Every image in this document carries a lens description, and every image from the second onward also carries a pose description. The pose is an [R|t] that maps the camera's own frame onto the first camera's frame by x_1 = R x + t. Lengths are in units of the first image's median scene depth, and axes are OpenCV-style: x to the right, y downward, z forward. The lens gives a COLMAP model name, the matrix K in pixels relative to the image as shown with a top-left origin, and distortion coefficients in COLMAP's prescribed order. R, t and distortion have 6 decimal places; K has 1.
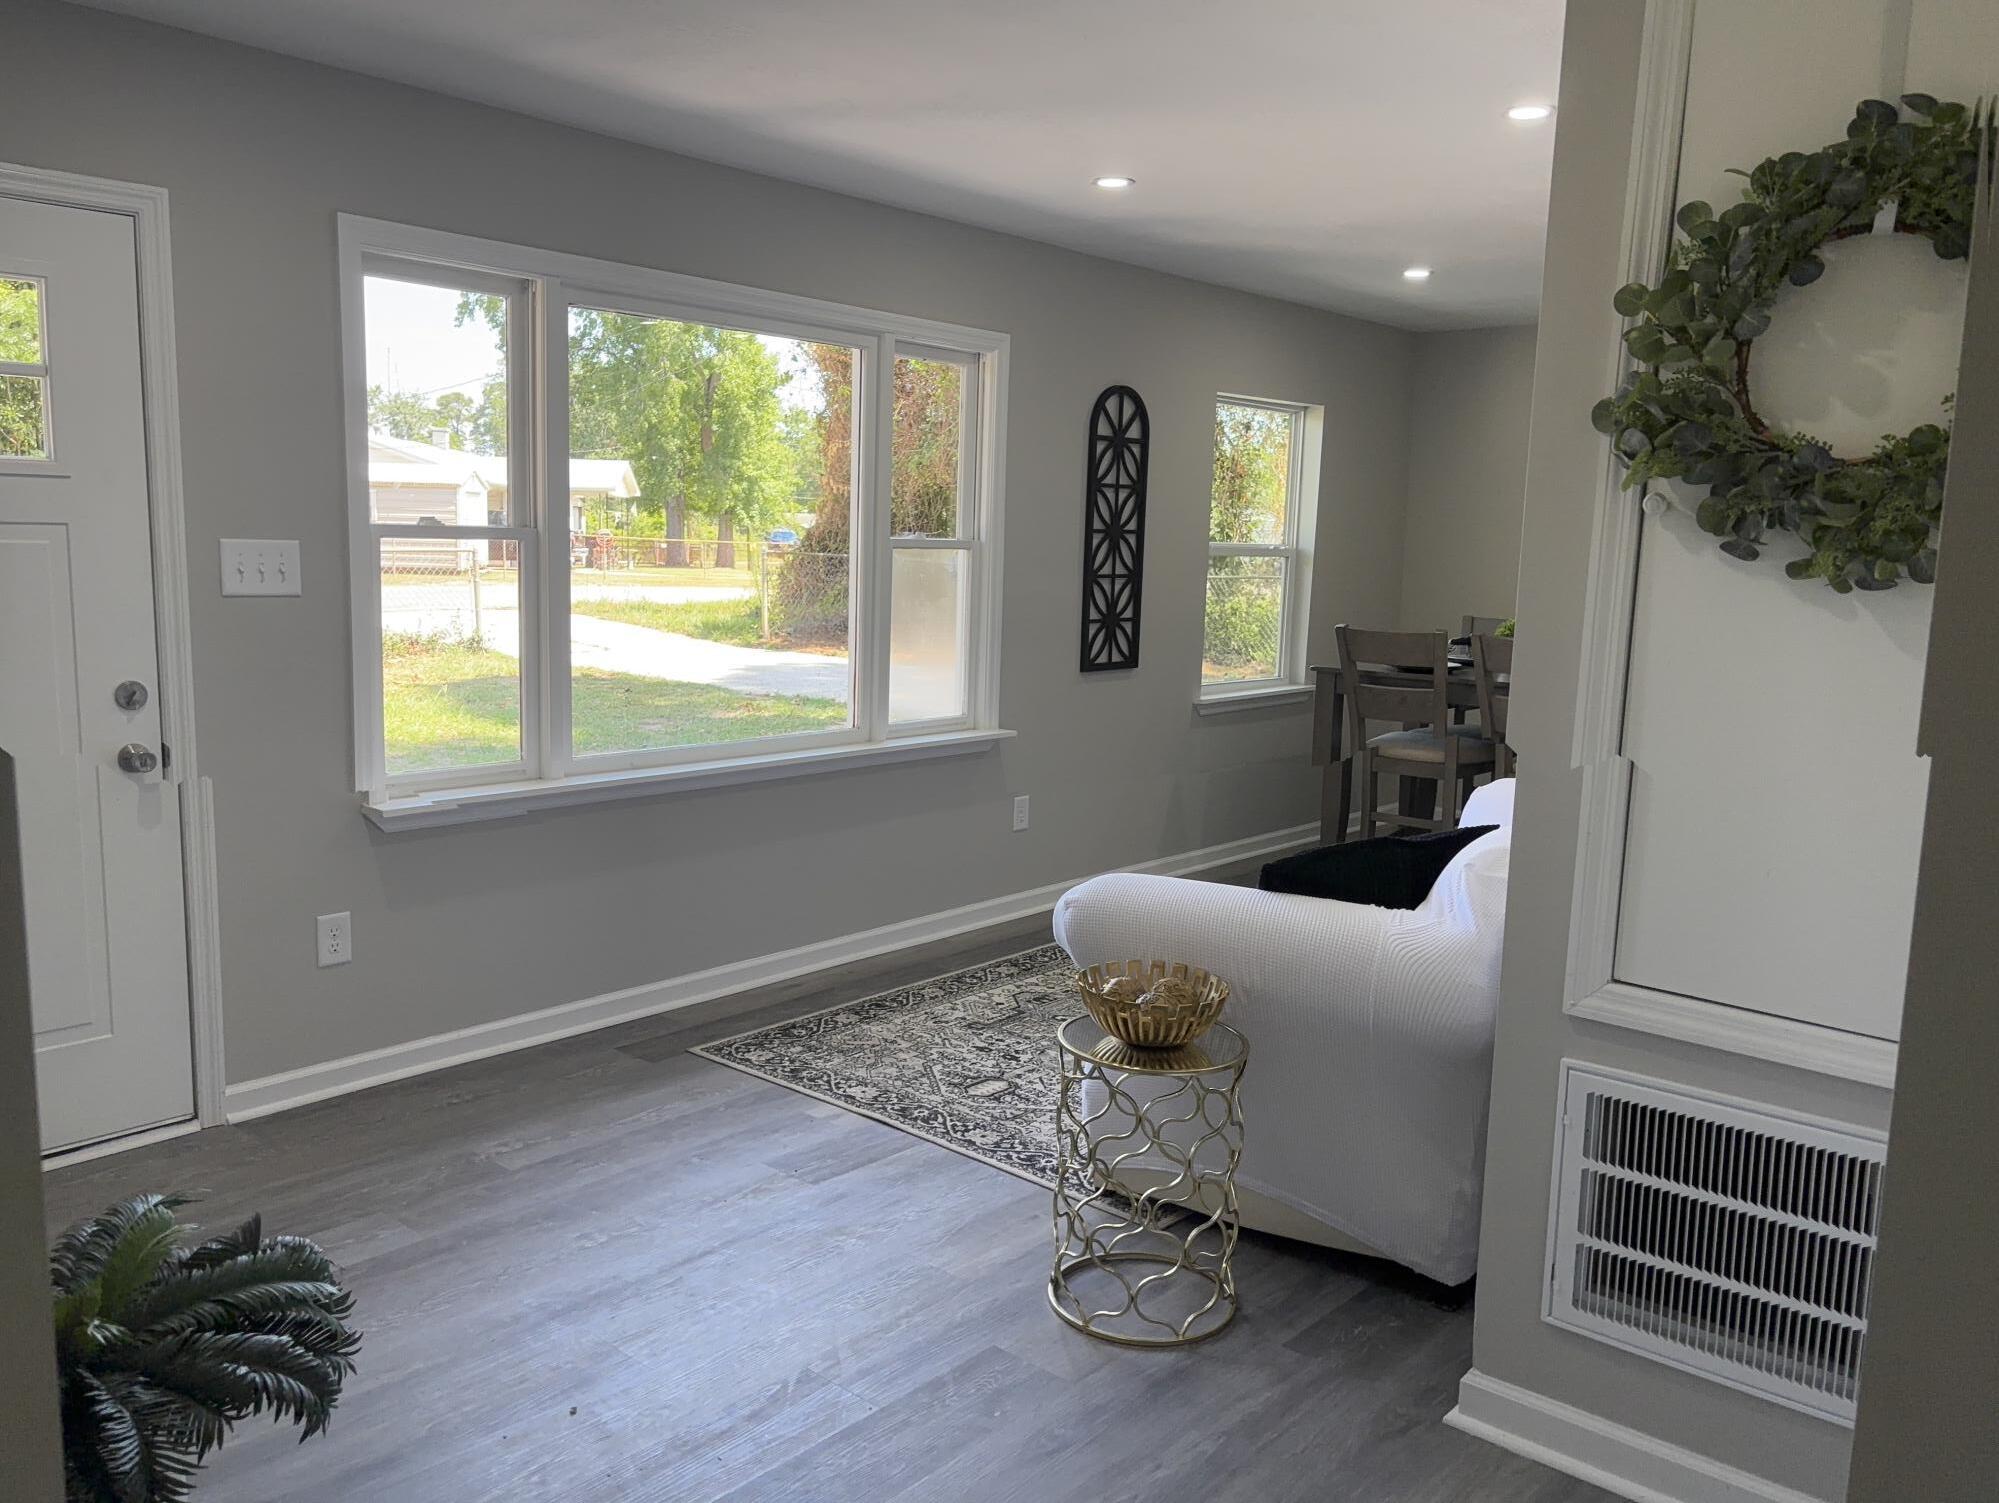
lens RADIAL K [[1548.8, 0, 1011.5], [0, 1548.8, 761.1], [0, 0, 1]] dist [0.067358, -0.069193]
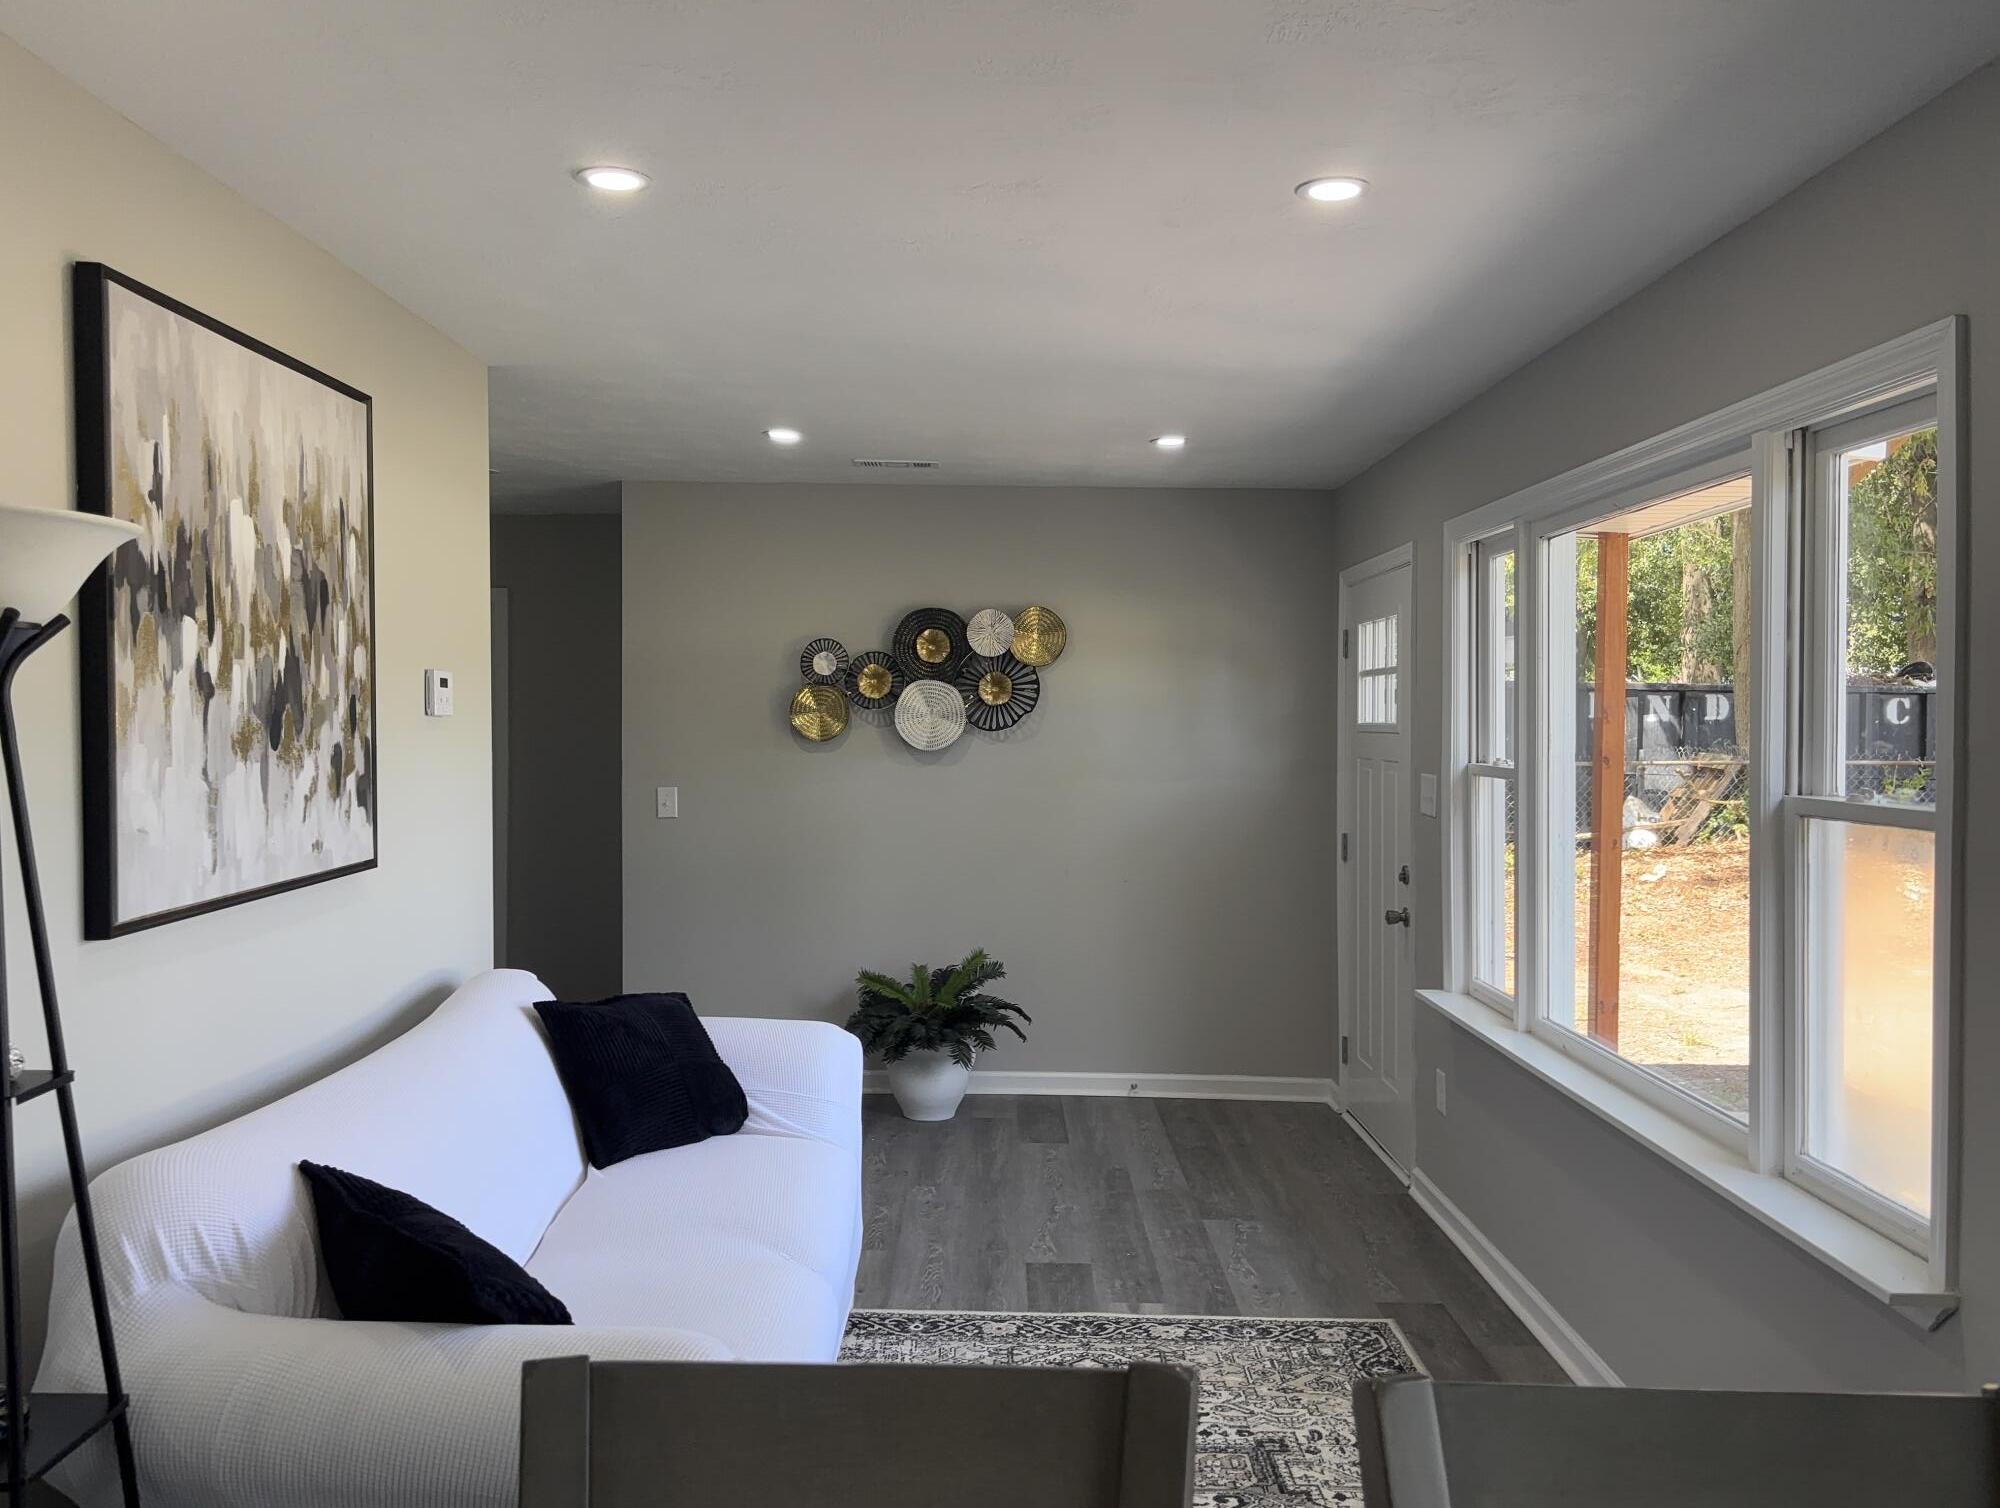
lens RADIAL K [[1547.8, 0, 1011.9], [0, 1547.8, 752.1], [0, 0, 1]] dist [0.160002, -0.057199]
pose [[-0.740781, -0.015125, -0.671576, 0.566538], [-0.121229, 0.986342, 0.111507, -0.213986], [0.660717, 0.164017, -0.732497, 1.395622]]
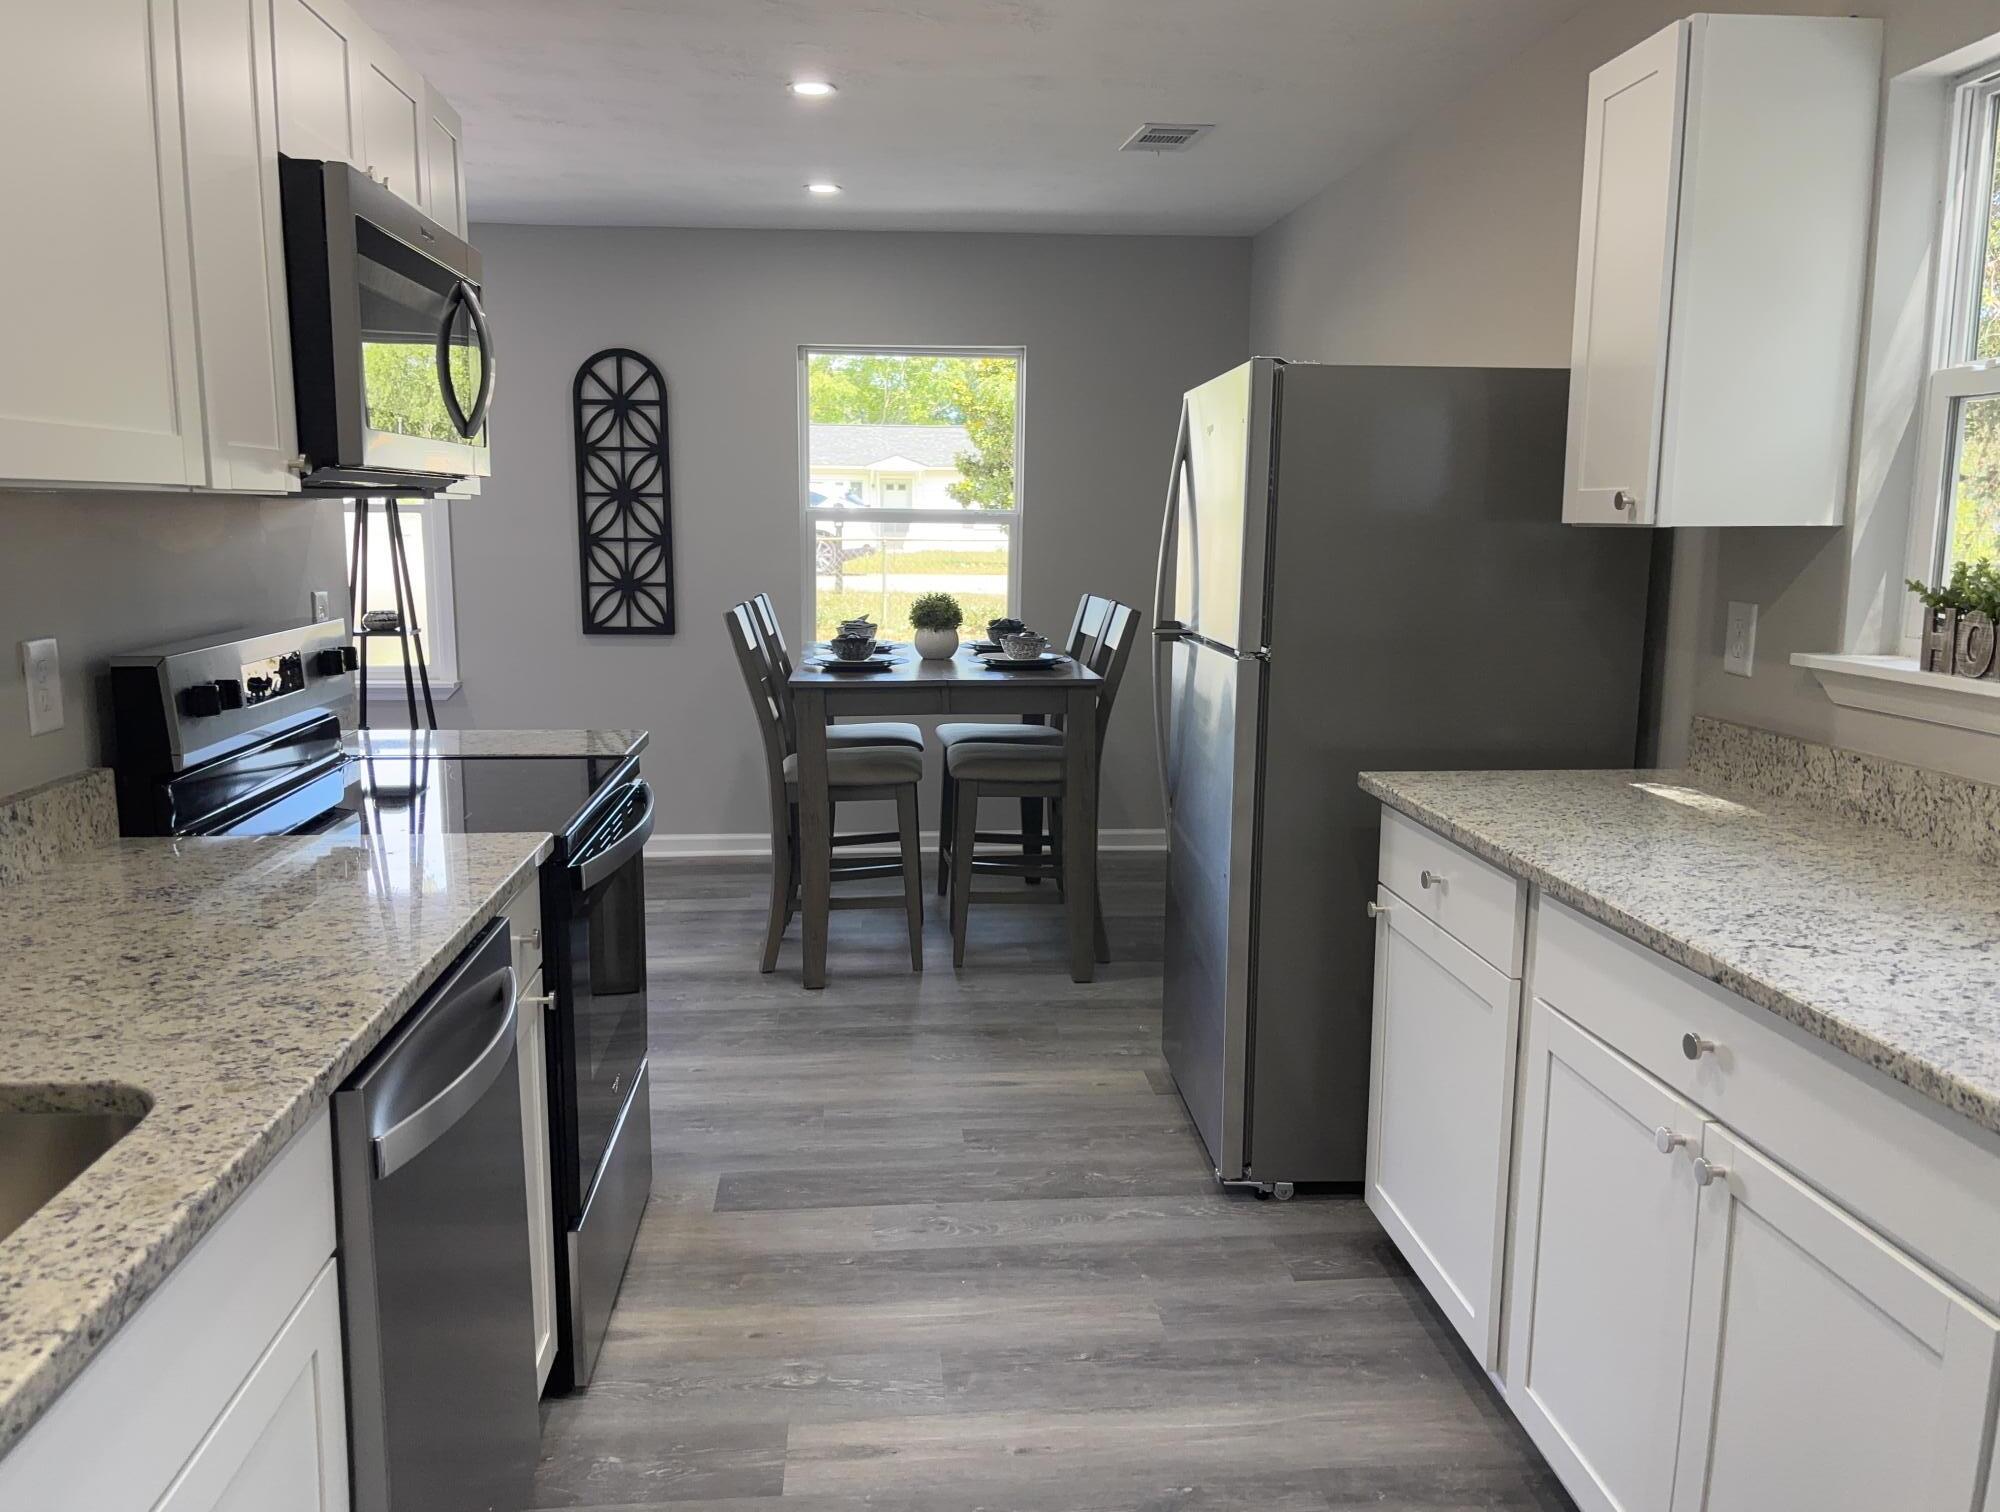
lens RADIAL K [[1546.5, 0, 987.5], [0, 1546.5, 768.8], [0, 0, 1]] dist [0.057229, -0.055277]
pose [[0.723508, 0.091793, -0.684185, 1.243765], [-0.084336, 0.995449, 0.044370, -0.048677], [0.685144, 0.025599, 0.727957, 0.579829]]
